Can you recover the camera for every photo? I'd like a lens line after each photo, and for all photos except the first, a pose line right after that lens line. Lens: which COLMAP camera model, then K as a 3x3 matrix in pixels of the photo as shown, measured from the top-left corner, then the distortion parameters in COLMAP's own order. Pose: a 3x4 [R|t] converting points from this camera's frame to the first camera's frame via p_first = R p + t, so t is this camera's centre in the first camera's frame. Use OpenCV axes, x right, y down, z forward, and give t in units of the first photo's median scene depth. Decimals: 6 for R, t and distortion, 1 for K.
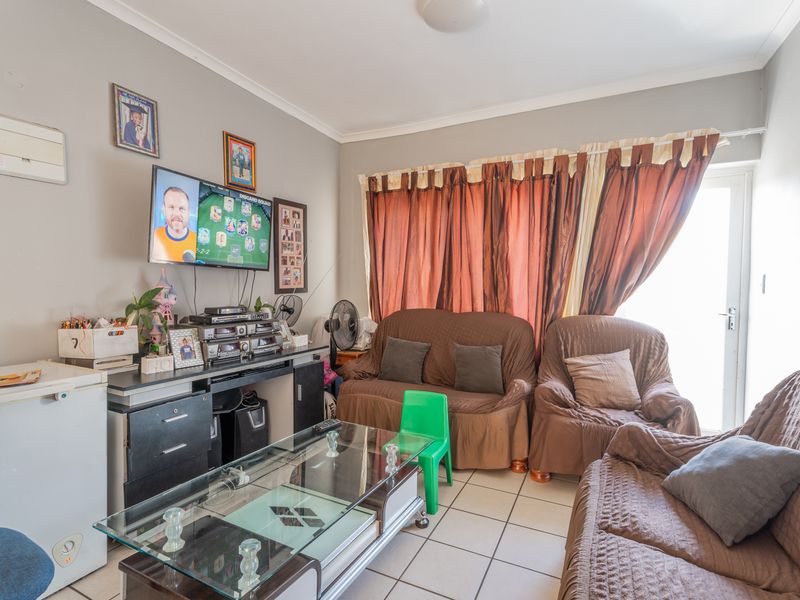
lens RADIAL K [[402.4, 0, 402.1], [0, 402.4, 301.6], [0, 0, 1]] dist [0.005757, 0.001744]
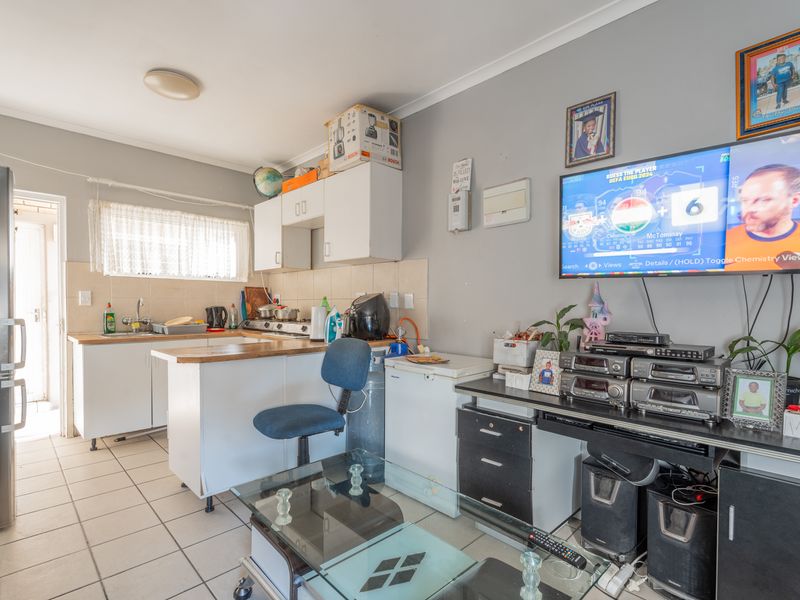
lens RADIAL K [[402.4, 0, 397.2], [0, 402.4, 314.5], [0, 0, 1]] dist [0.005757, 0.001744]
pose [[-0.319734, 0.016844, -0.947358, 0.365722], [-0.043916, 0.998504, 0.032575, -0.024023], [0.946489, 0.052019, -0.318516, 0.842892]]
